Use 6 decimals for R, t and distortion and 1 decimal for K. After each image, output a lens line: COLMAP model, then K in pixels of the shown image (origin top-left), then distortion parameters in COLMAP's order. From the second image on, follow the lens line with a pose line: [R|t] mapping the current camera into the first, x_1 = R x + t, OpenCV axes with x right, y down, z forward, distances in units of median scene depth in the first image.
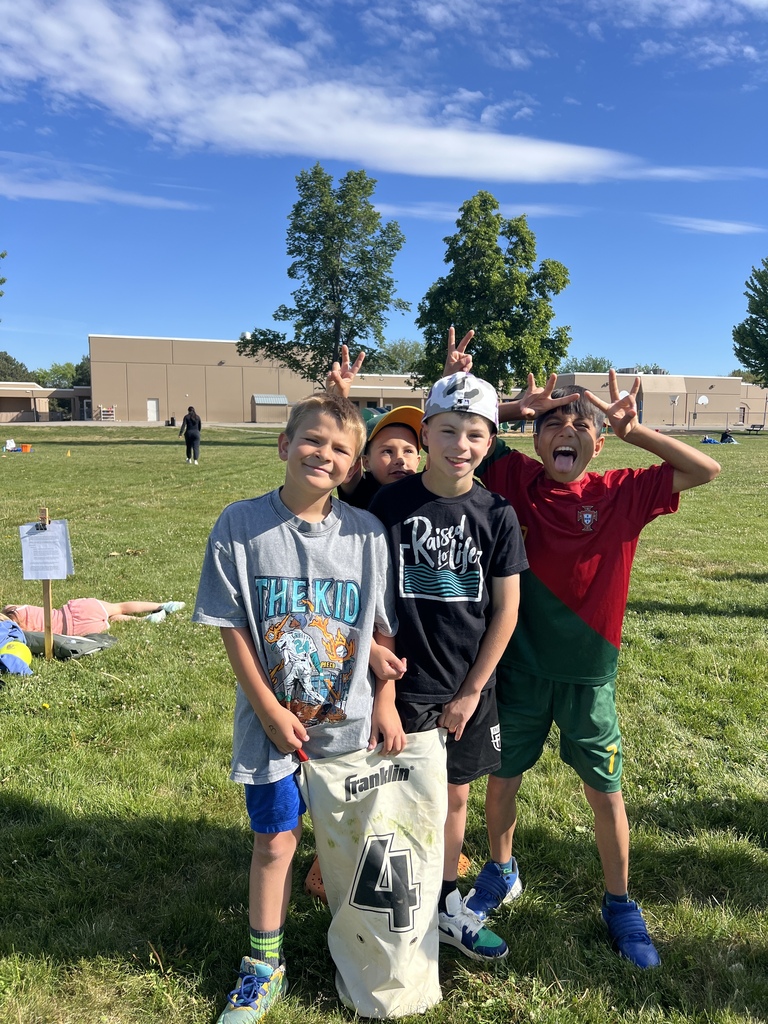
lens RADIAL K [[726.3, 0, 384.0], [0, 726.3, 512.0], [0, 0, 1]] dist [0.063170, -0.095006]
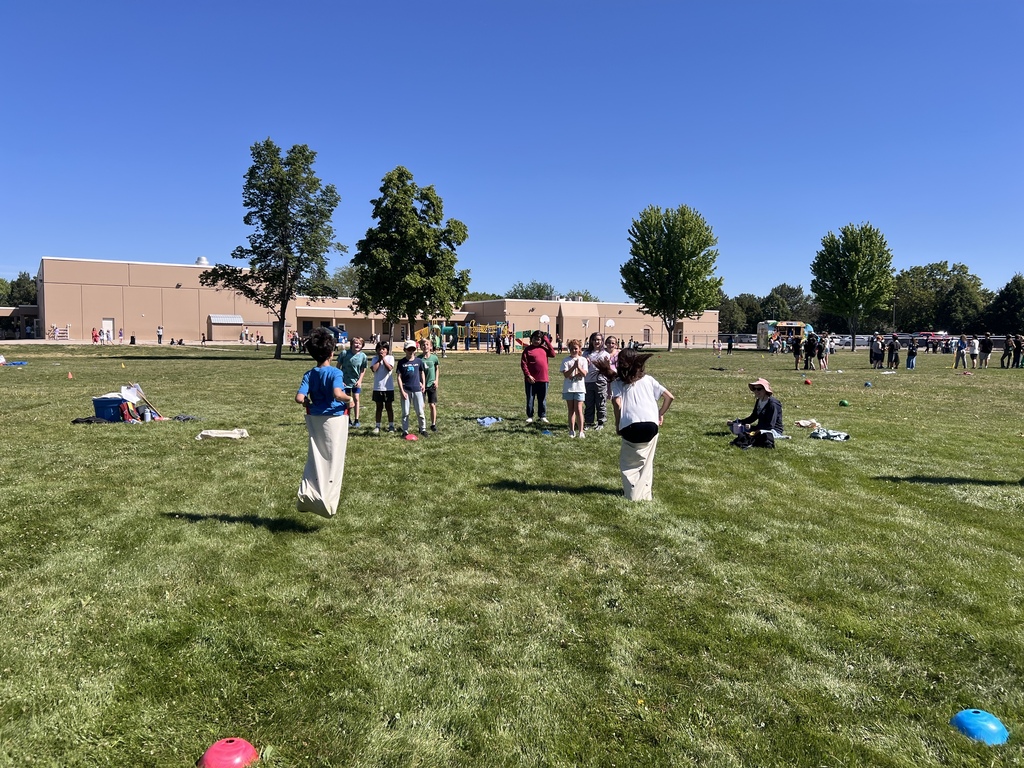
lens RADIAL K [[726.3, 0, 494.3], [0, 726.3, 383.7], [0, 0, 1]] dist [0.063170, -0.095006]
pose [[0.979533, -0.009504, 0.201059, 0.031000], [0.022234, 0.997881, -0.061151, 0.032134], [-0.200051, 0.064370, 0.977669, -0.271508]]
